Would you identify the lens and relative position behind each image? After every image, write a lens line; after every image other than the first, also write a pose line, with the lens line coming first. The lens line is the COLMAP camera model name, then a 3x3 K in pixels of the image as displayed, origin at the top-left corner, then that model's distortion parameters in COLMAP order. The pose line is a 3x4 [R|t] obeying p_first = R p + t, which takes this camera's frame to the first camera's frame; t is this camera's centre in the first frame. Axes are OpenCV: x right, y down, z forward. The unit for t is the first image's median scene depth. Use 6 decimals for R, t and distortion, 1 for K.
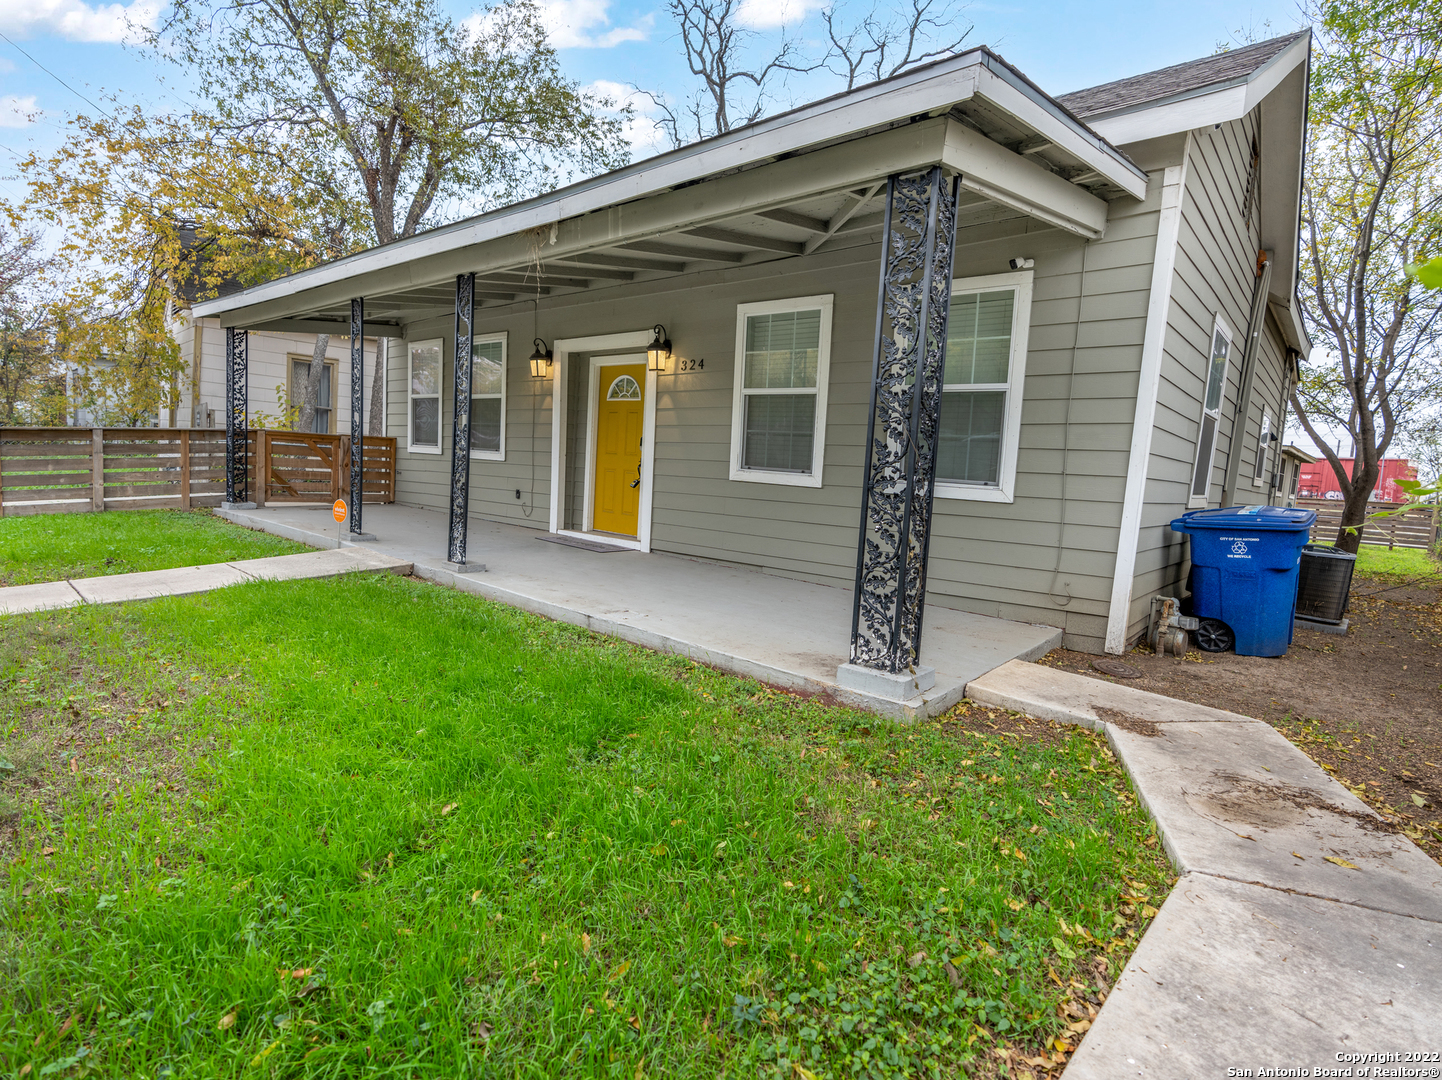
lens RADIAL K [[744.3, 0, 721.7], [0, 744.3, 529.9], [0, 0, 1]] dist [-0.001465, 0.000082]
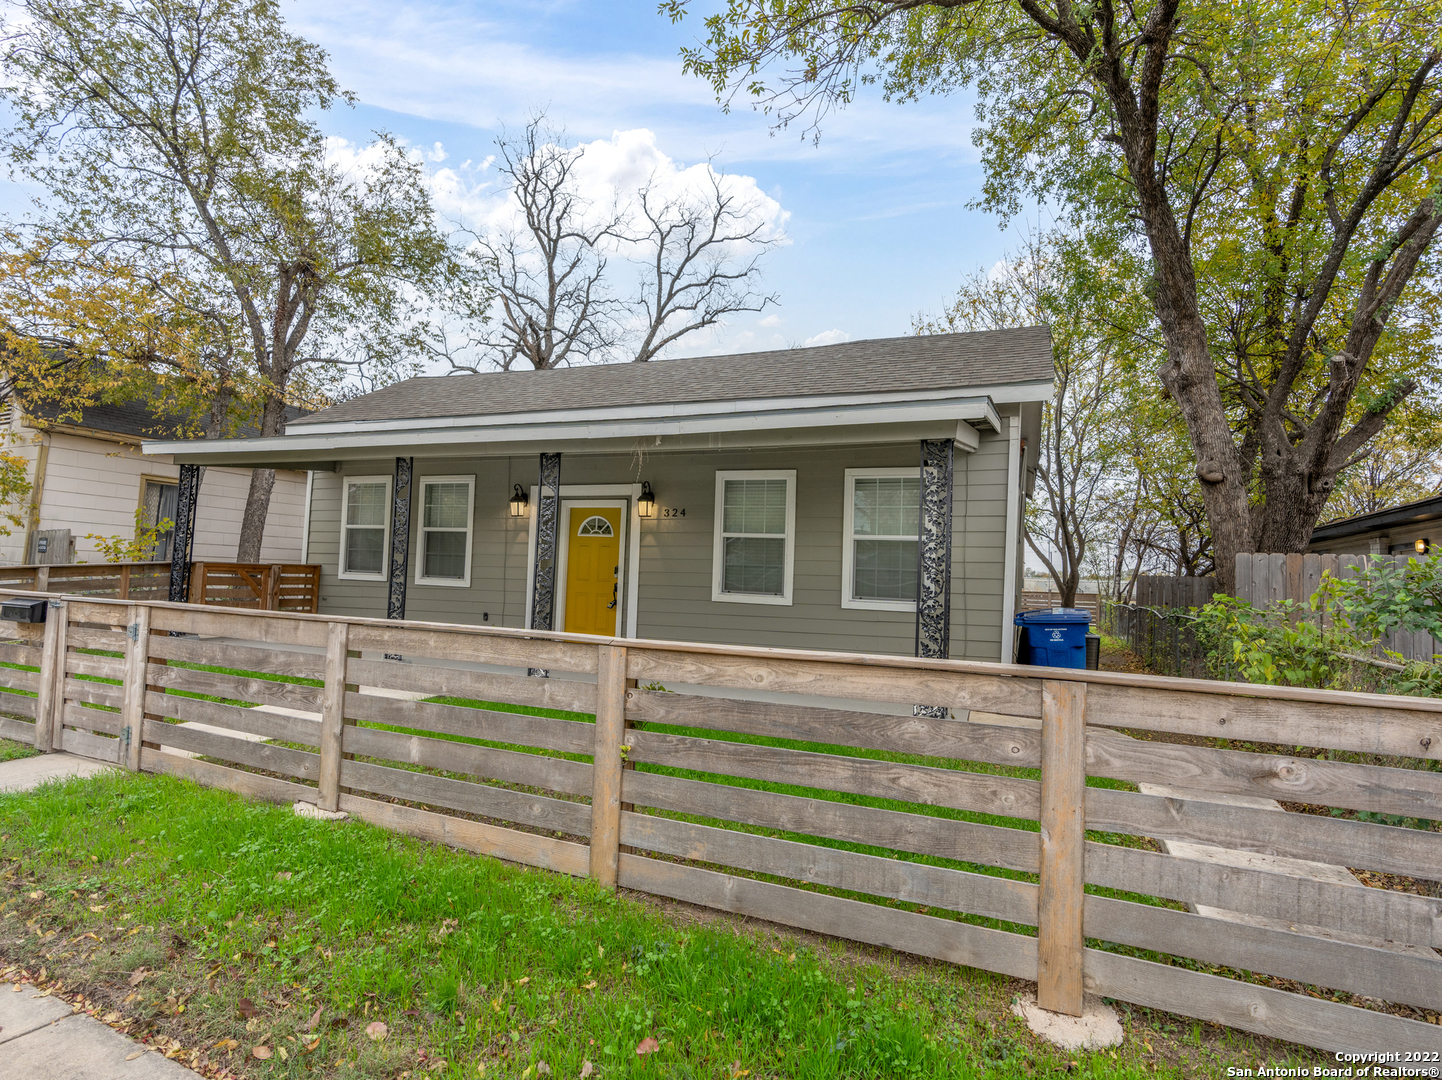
lens RADIAL K [[744.3, 0, 721.7], [0, 744.3, 529.9], [0, 0, 1]] dist [-0.001465, 0.000082]
pose [[0.948245, -0.002389, 0.317531, -0.315160], [0.045874, 0.990512, -0.129542, -0.016994], [-0.314209, 0.137404, 0.939358, -0.203224]]
